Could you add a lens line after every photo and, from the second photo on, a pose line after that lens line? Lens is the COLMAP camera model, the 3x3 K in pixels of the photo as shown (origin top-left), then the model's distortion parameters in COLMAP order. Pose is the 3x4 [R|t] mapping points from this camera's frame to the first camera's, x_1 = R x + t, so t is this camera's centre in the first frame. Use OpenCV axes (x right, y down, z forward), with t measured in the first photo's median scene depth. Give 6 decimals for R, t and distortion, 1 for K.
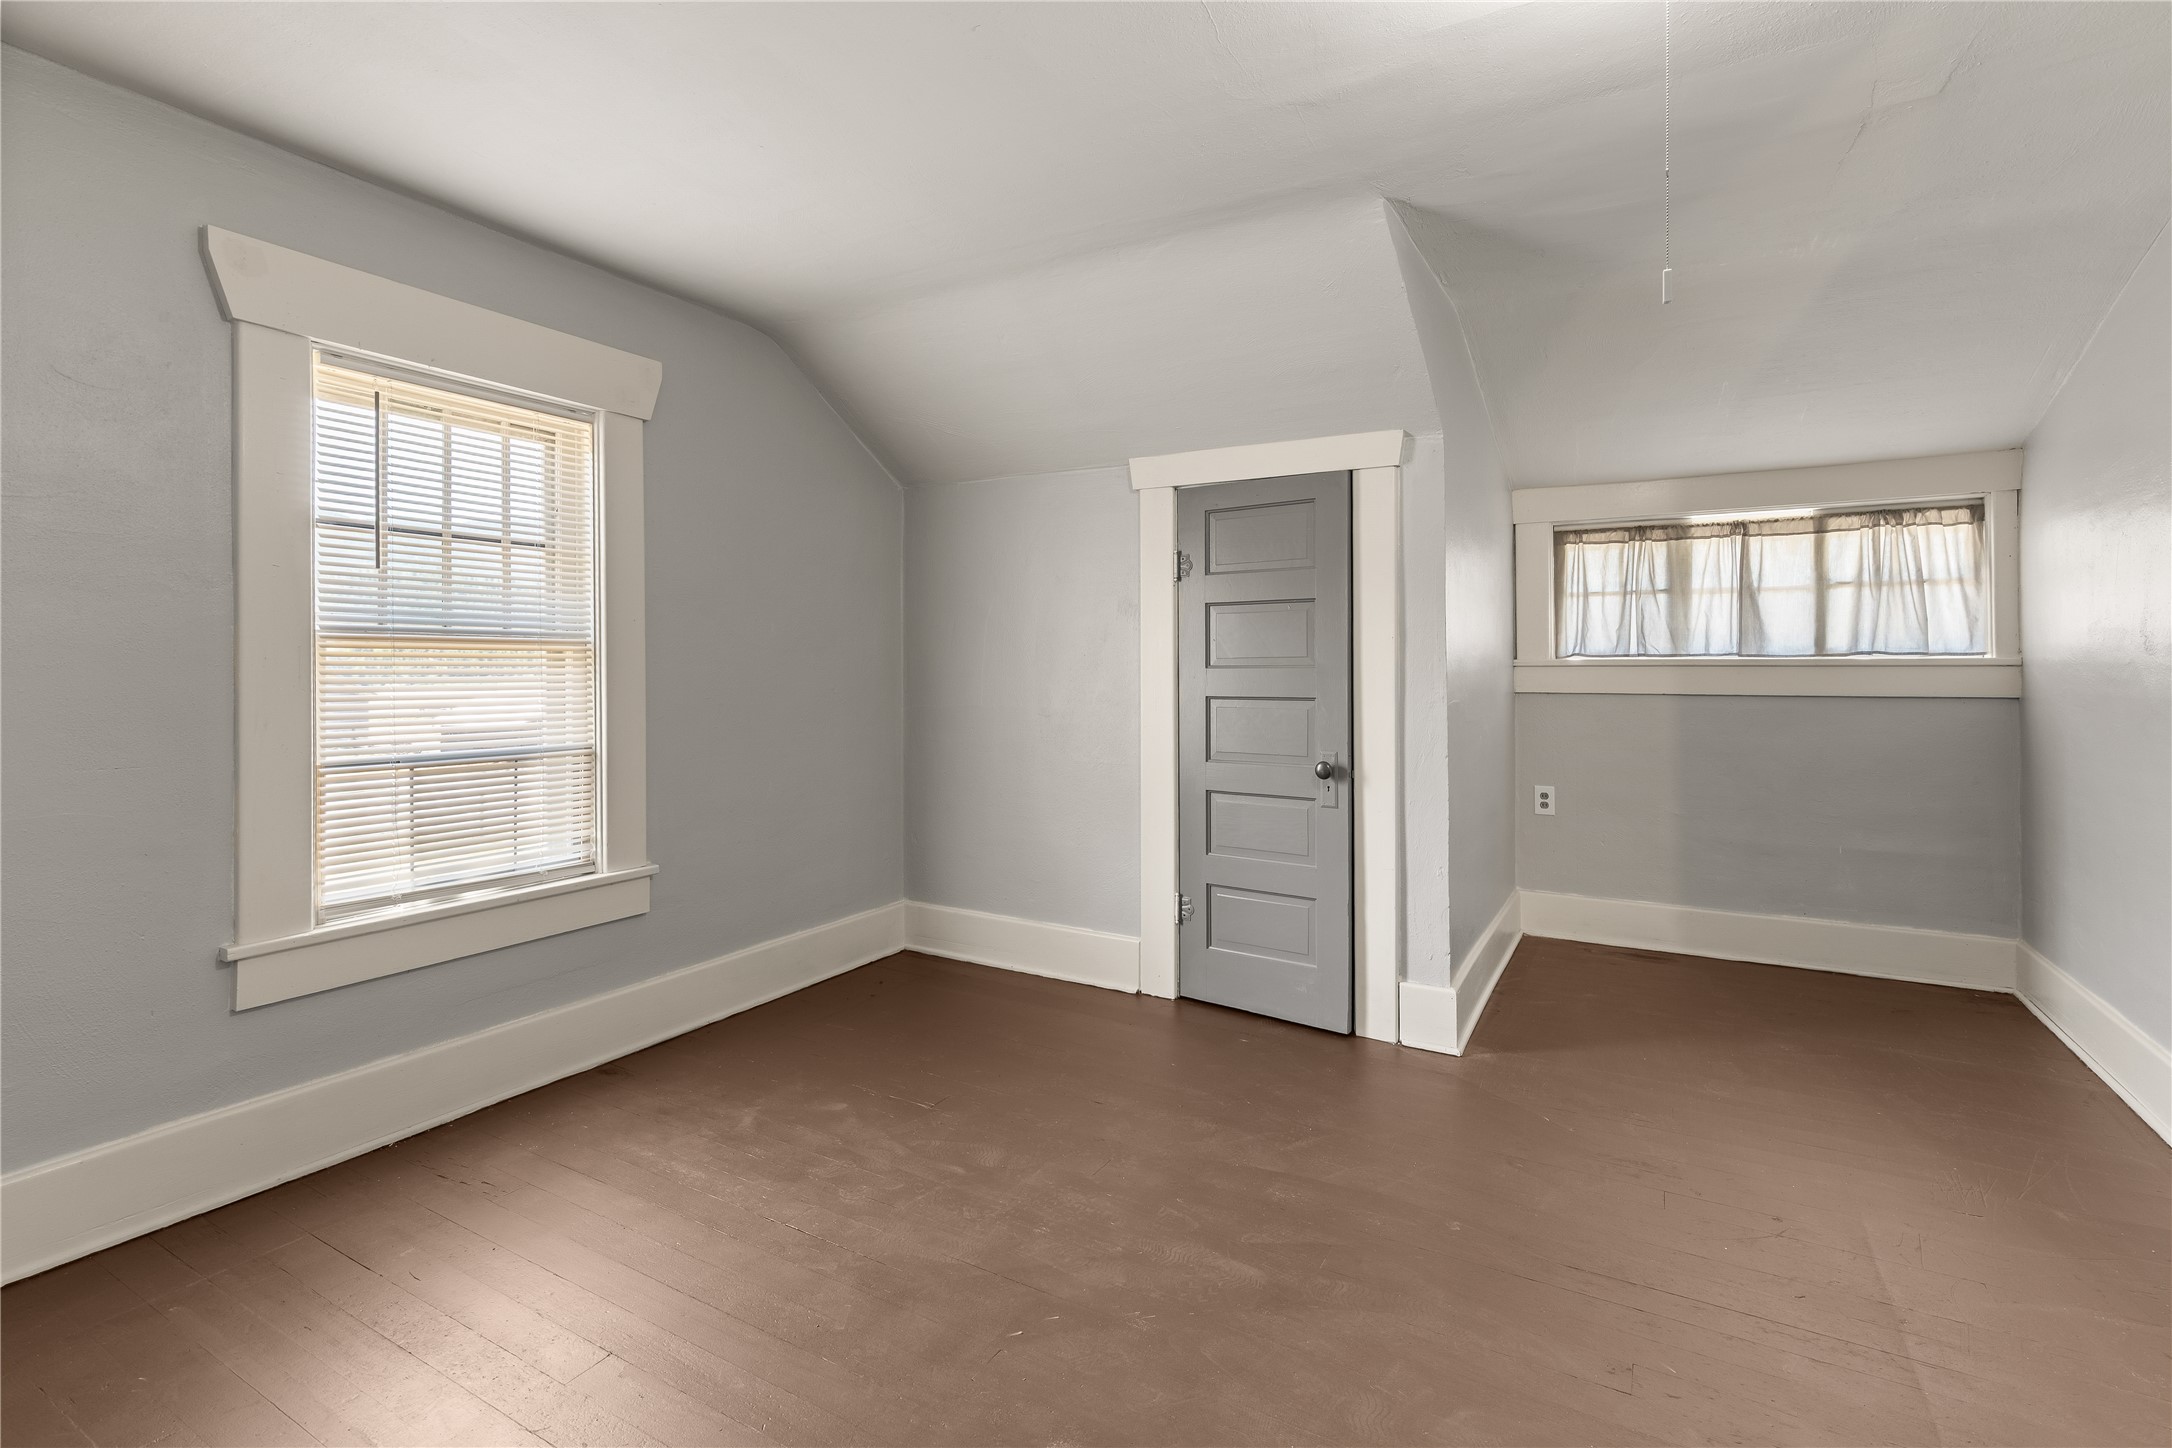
lens RADIAL K [[982.0, 0, 1089.9], [0, 982.0, 655.4], [0, 0, 1]] dist [0.001198, -0.000511]
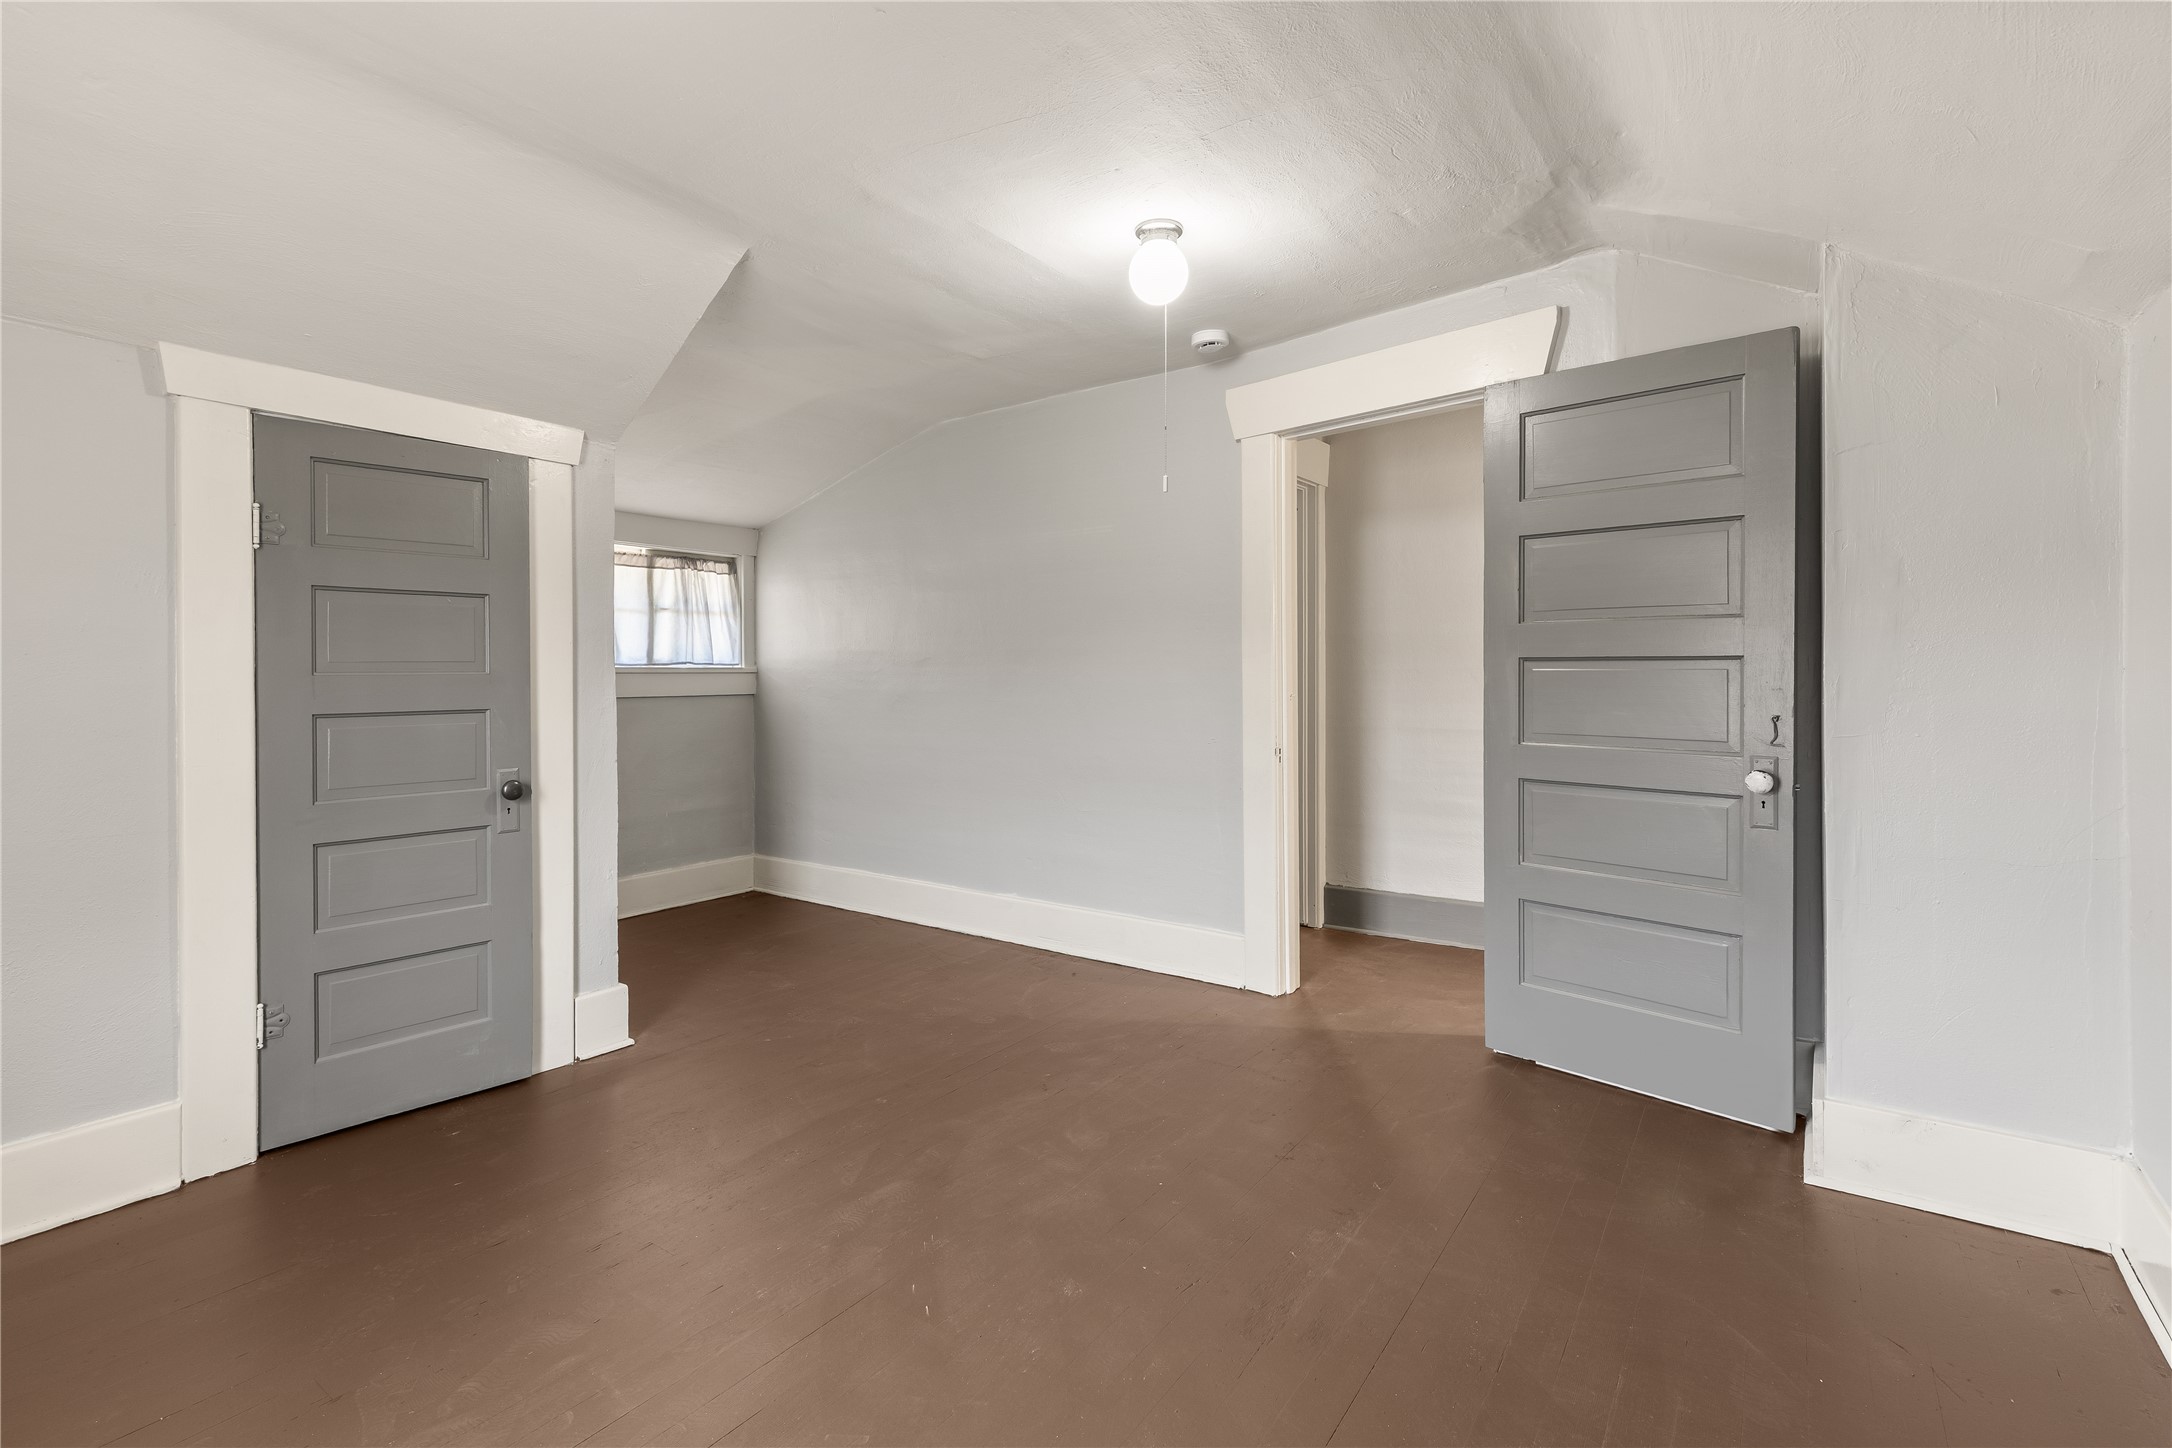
lens RADIAL K [[991.8, 0, 1086.8], [0, 991.8, 668.1], [0, 0, 1]] dist [0.000752, 0.000492]
pose [[0.098600, 0.004788, 0.995116, -0.512112], [-0.010026, 0.999942, -0.003818, 0.004130], [-0.995077, -0.009601, 0.098642, 0.337224]]
